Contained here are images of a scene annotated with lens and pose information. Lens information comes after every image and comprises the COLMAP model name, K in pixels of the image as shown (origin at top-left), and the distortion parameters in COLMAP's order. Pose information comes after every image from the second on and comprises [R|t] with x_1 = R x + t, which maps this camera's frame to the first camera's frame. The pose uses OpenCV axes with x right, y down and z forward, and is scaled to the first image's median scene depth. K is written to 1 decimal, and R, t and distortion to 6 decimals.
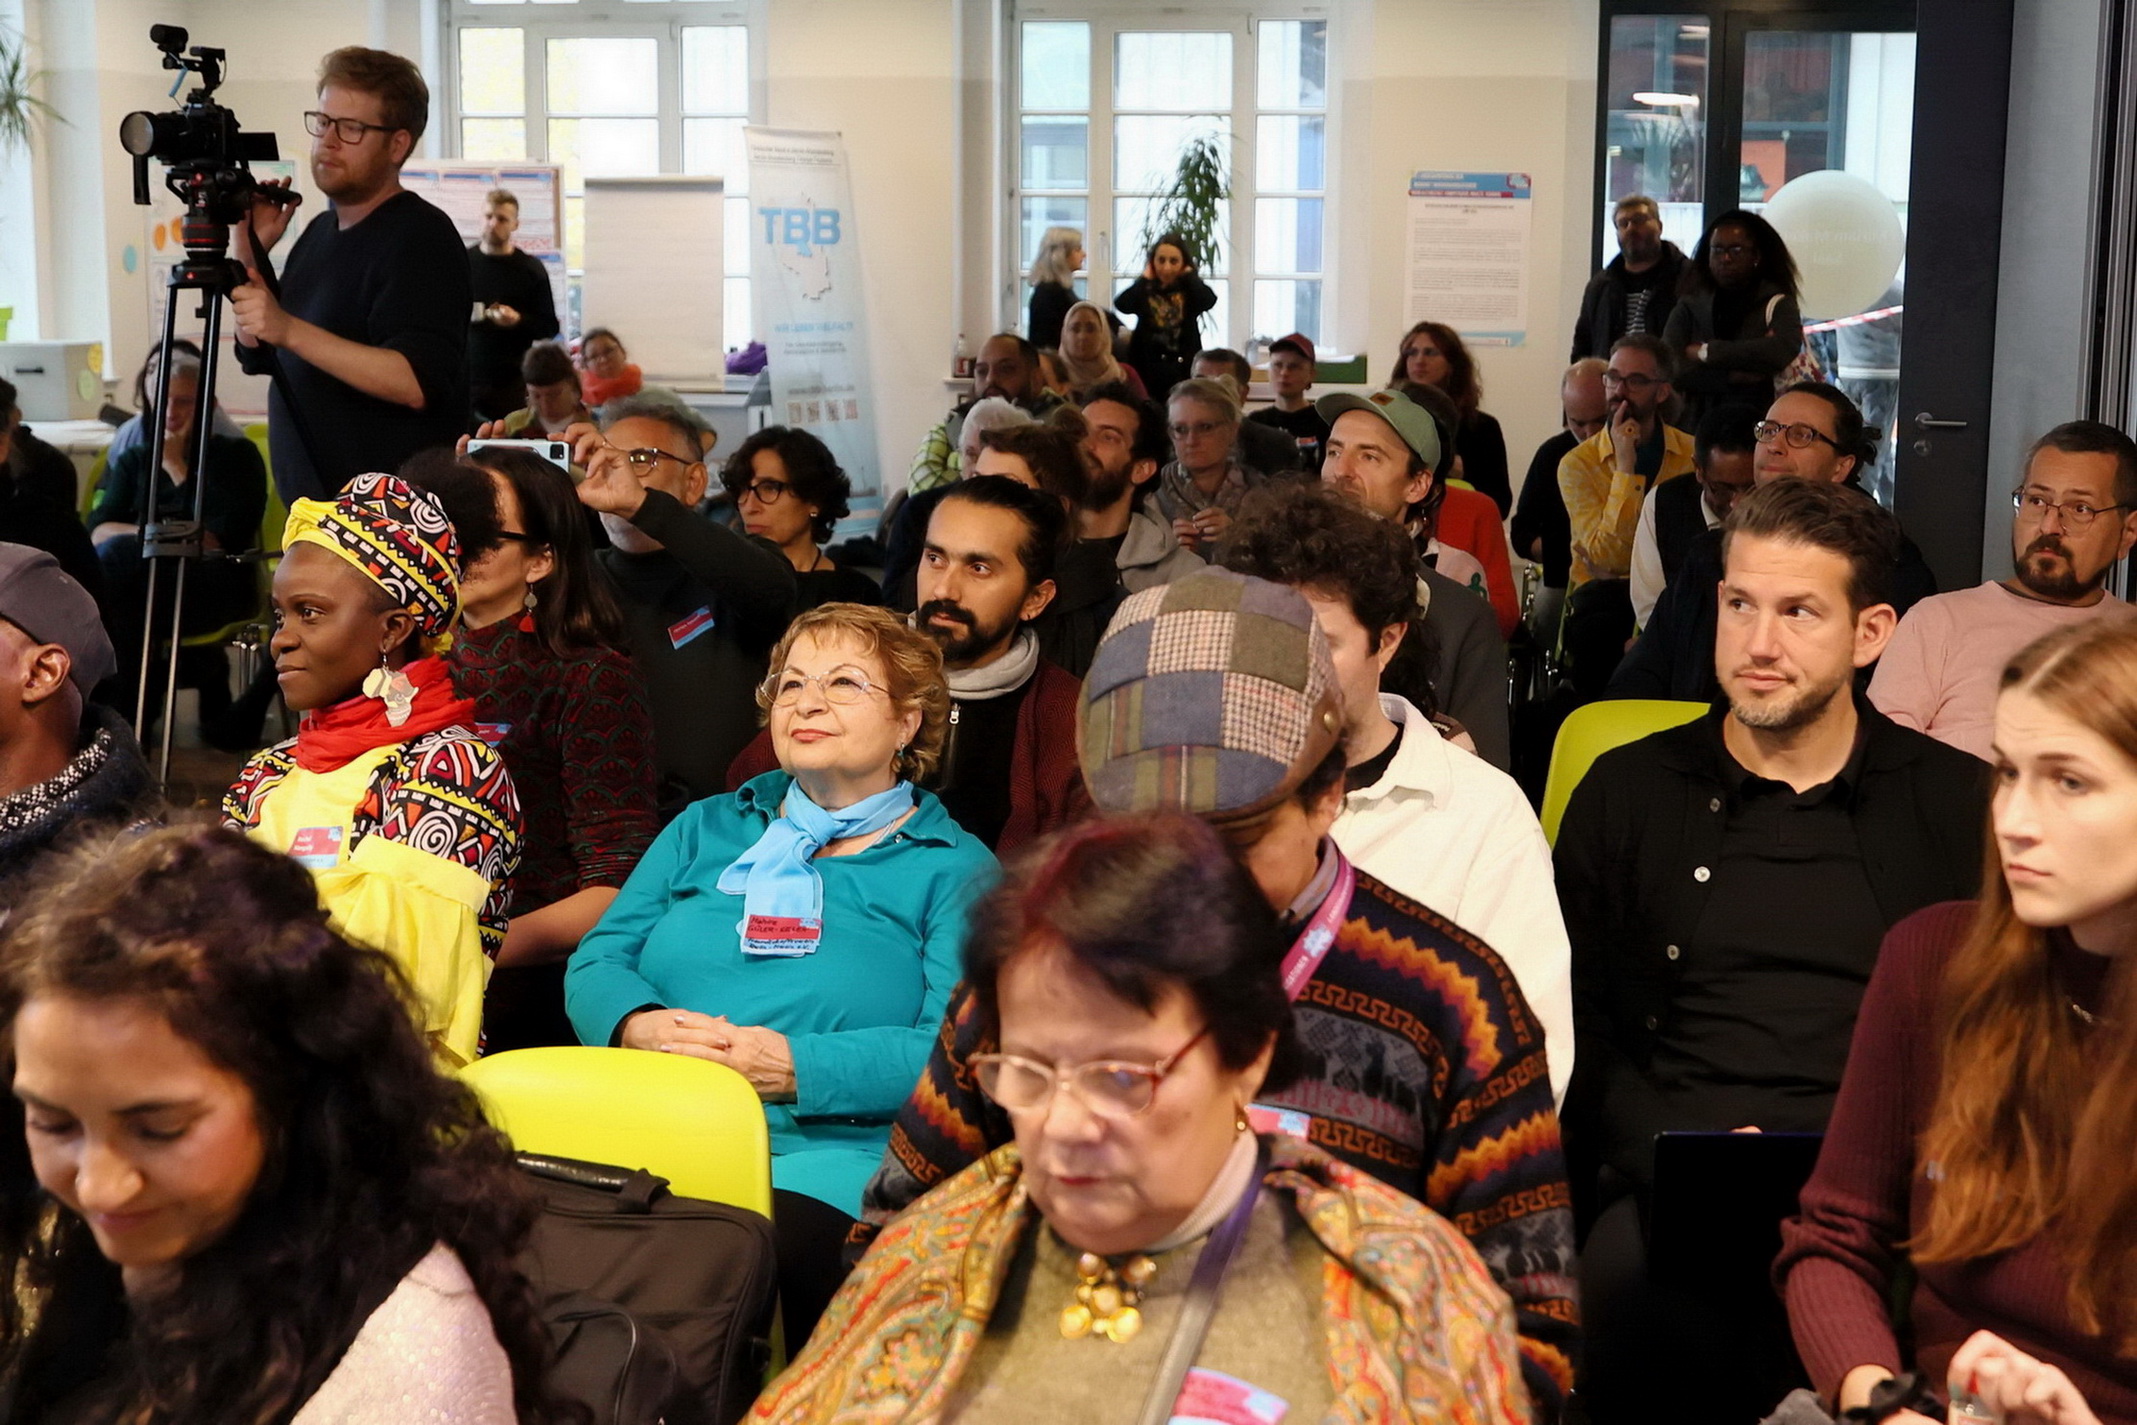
lens RADIAL K [[2963.9, 0, 1109.5], [0, 2963.9, 743.7], [0, 0, 1]] dist [-0.012043, 0.000000]
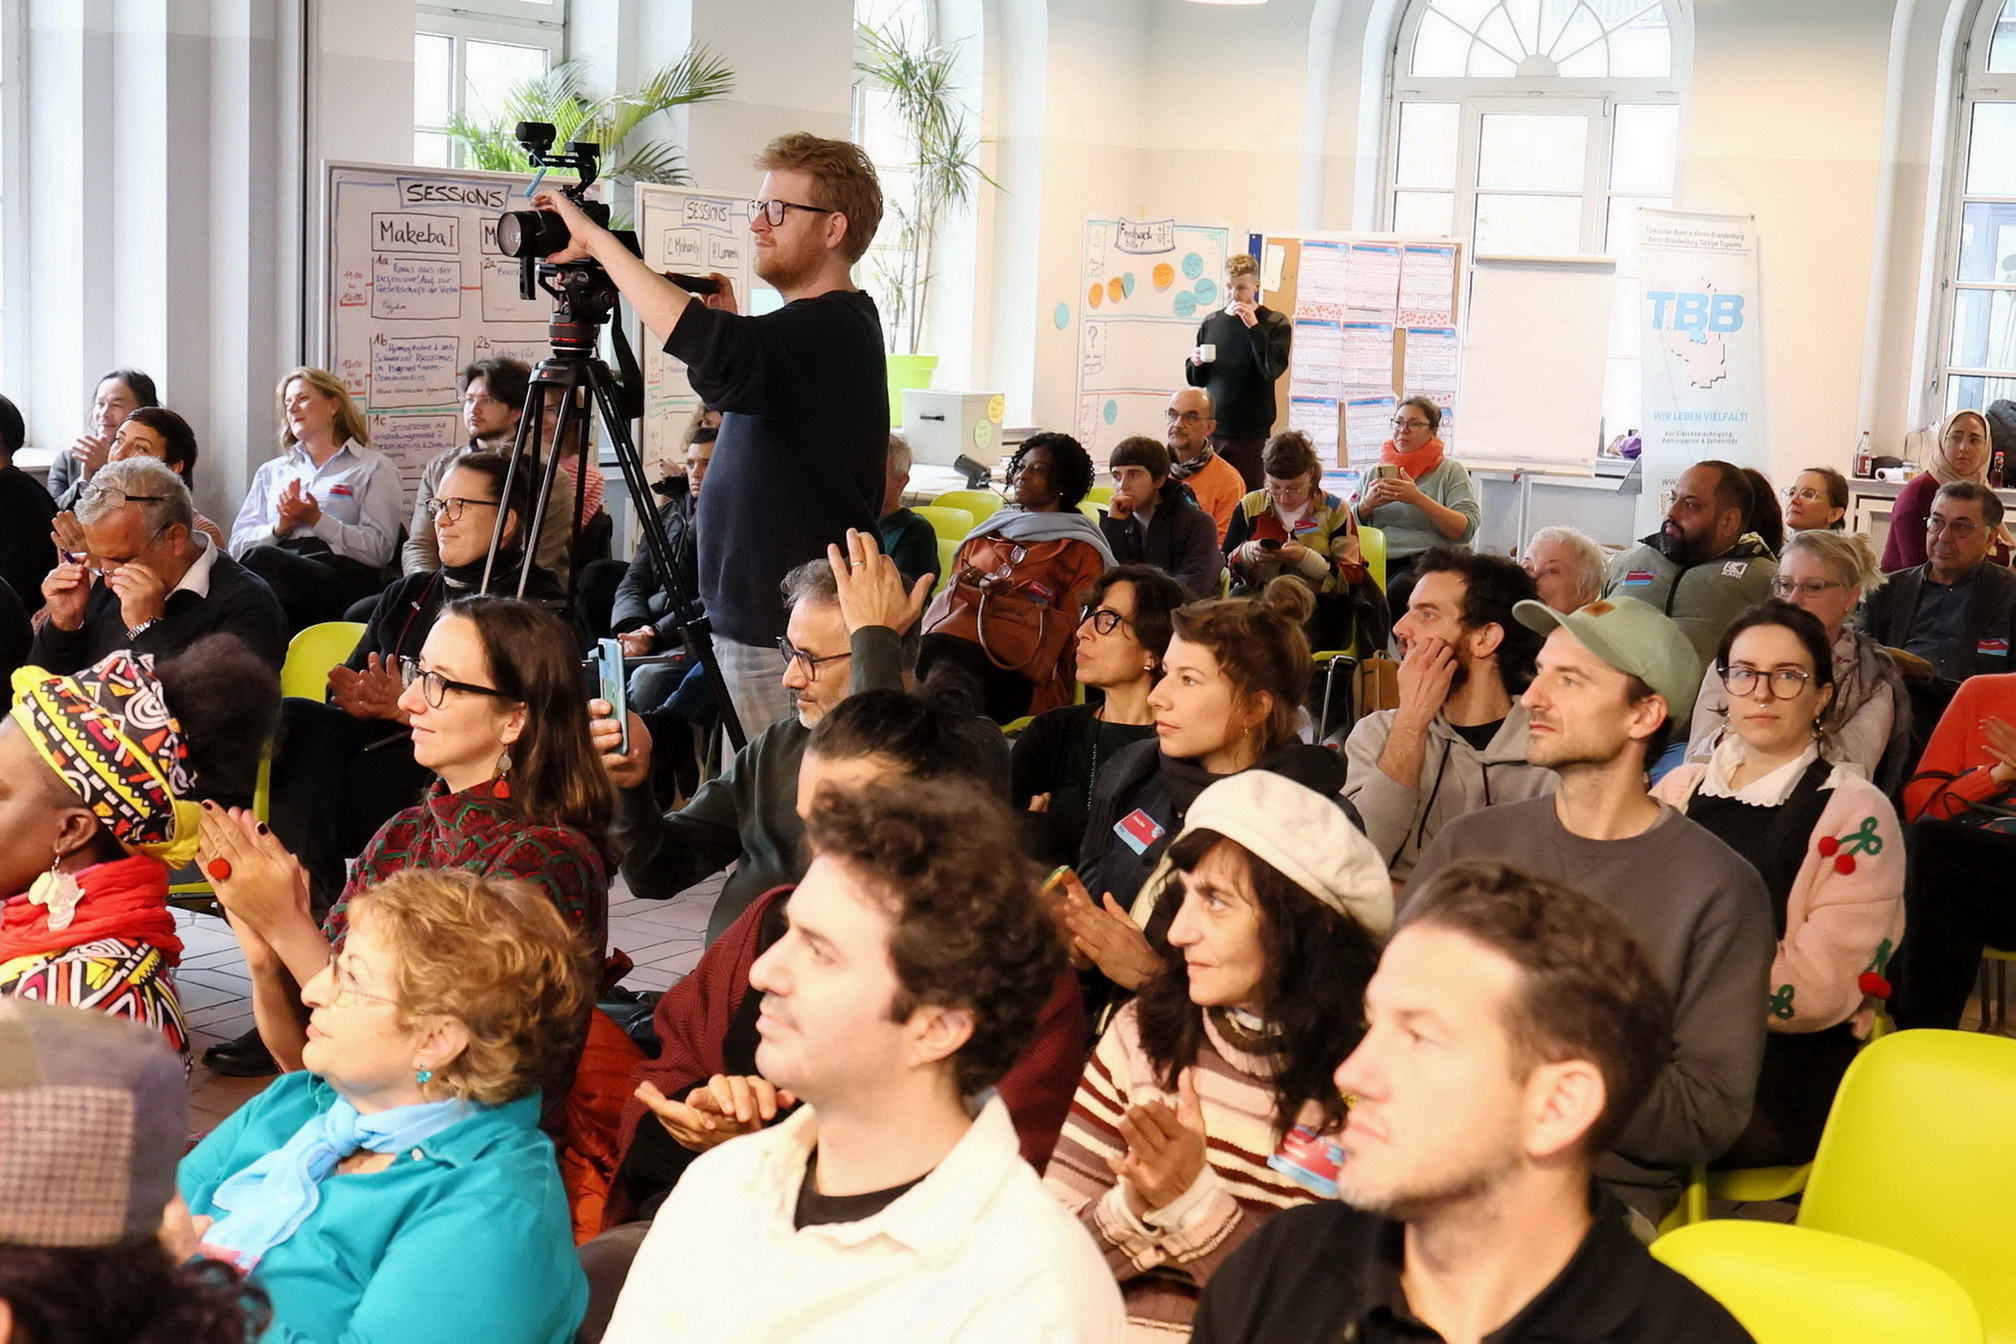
lens RADIAL K [[2796.1, 0, 995.9], [0, 2796.1, 680.3], [0, 0, 1]] dist [-0.012043, 0.000000]
pose [[0.902733, 0.096180, -0.419311, 0.083371], [-0.108467, 0.994085, -0.005499, -0.025761], [0.416302, 0.050446, 0.907826, 0.085955]]
